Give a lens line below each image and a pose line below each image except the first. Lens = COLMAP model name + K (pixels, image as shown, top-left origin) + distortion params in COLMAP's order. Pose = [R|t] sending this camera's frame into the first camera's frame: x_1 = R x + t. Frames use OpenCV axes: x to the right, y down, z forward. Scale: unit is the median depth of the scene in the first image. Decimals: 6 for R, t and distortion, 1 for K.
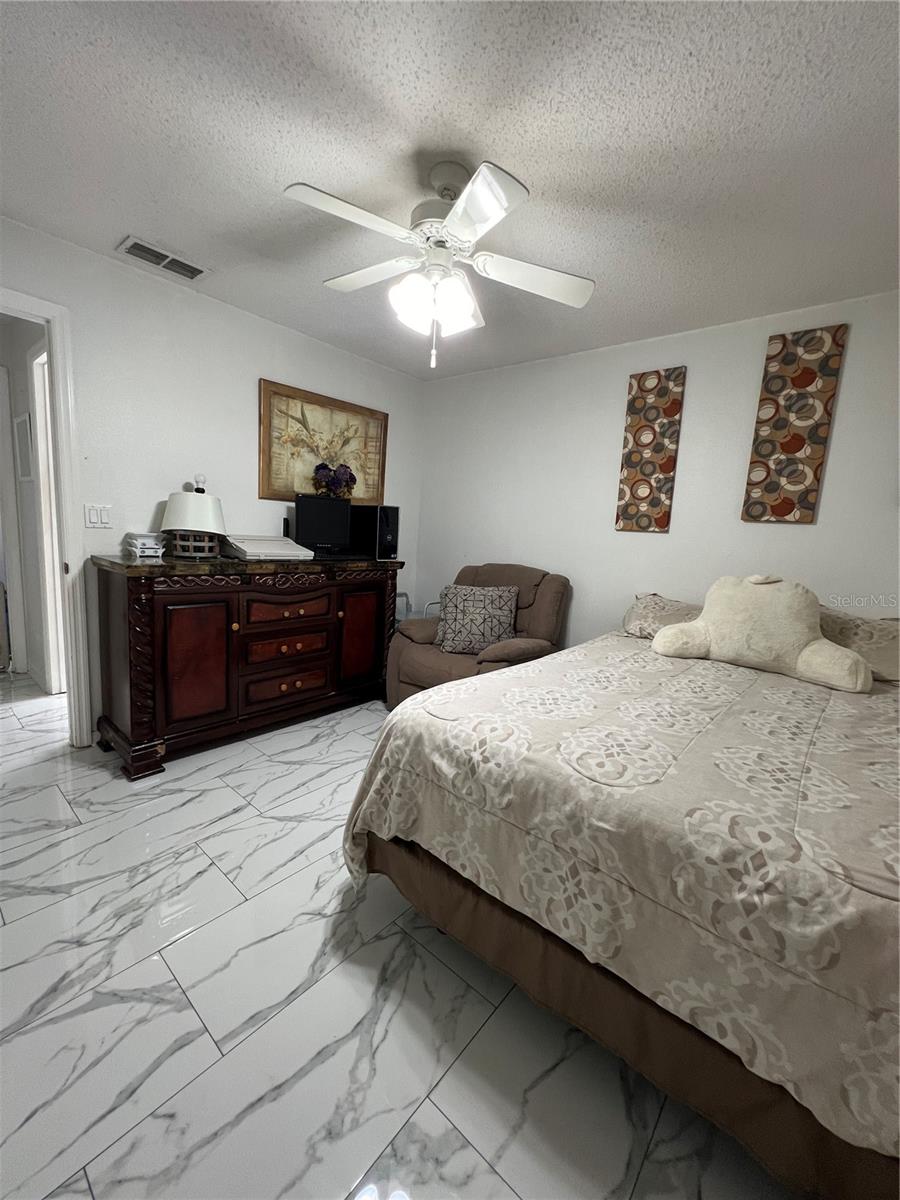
lens RADIAL K [[479.6, 0, 452.5], [0, 479.6, 598.1], [0, 0, 1]] dist [-0.002722, 0.001438]
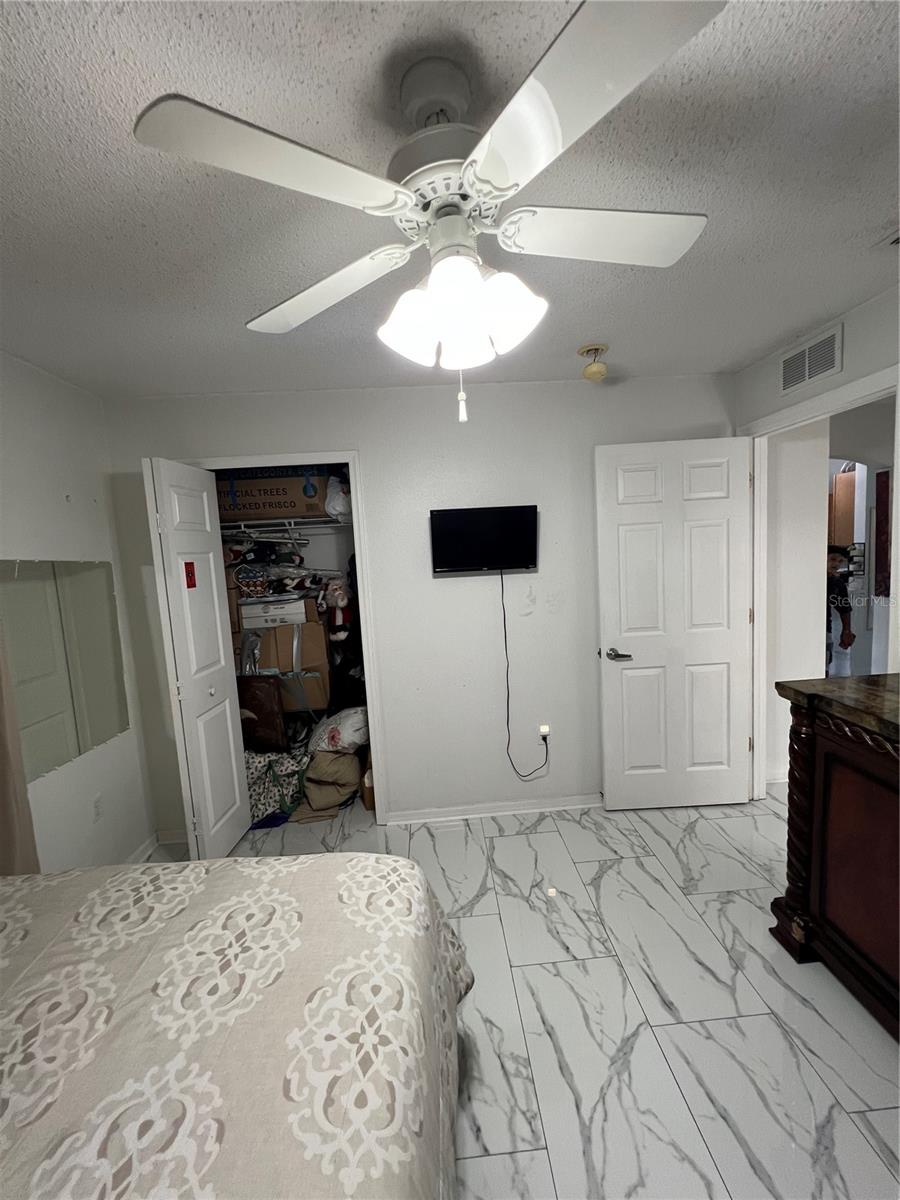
lens RADIAL K [[479.6, 0, 452.5], [0, 479.6, 598.1], [0, 0, 1]] dist [-0.002722, 0.001438]
pose [[-0.730281, 0.044823, -0.681674, 0.304241], [-0.092495, 0.982169, 0.163673, -0.298440], [0.676856, 0.182579, -0.713114, 1.176439]]
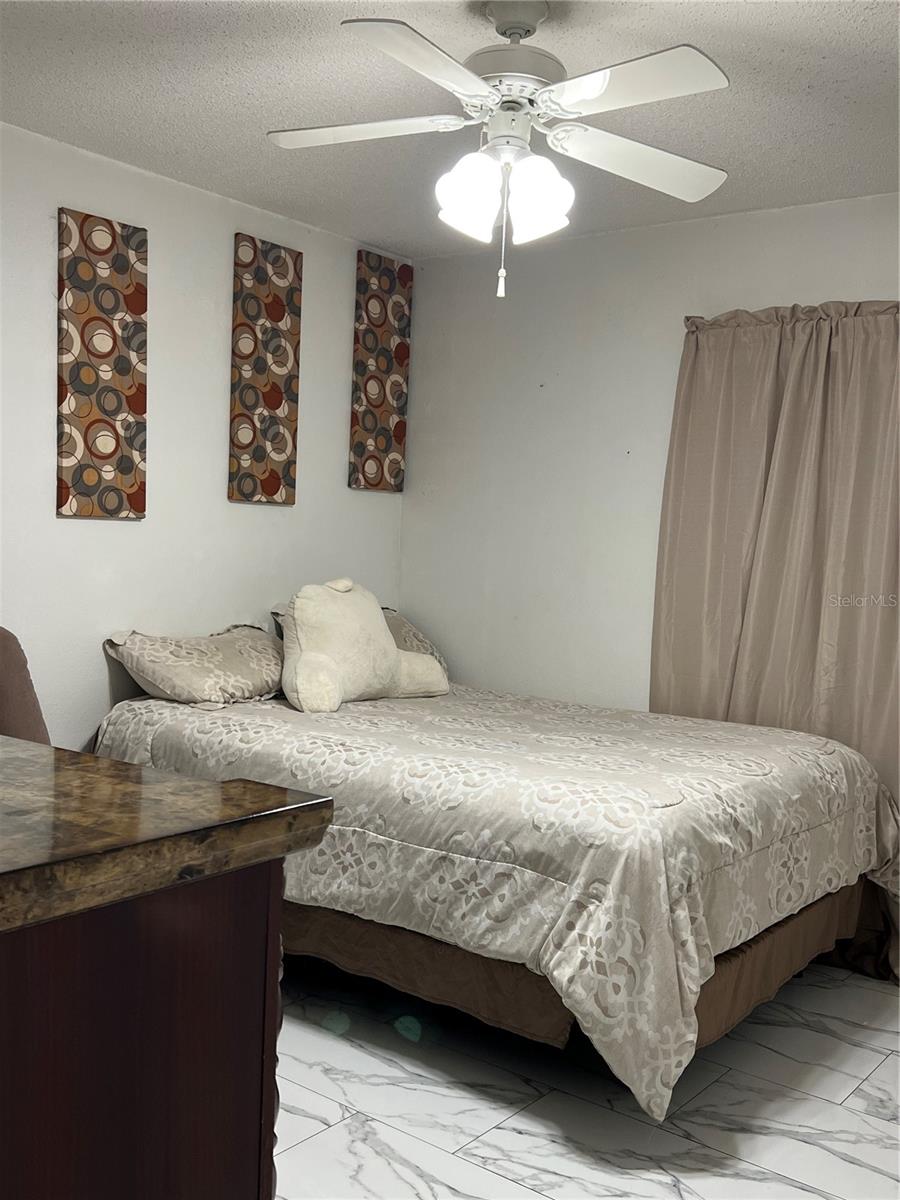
lens RADIAL K [[1162.1, 0, 447.9], [0, 1162.1, 608.7], [0, 0, 1]] dist [0.148515, -0.314802]
pose [[-0.037346, -0.128012, 0.991069, -1.267835], [0.100505, 0.986251, 0.131177, -0.240983], [-0.994235, 0.104506, -0.023966, 0.931779]]
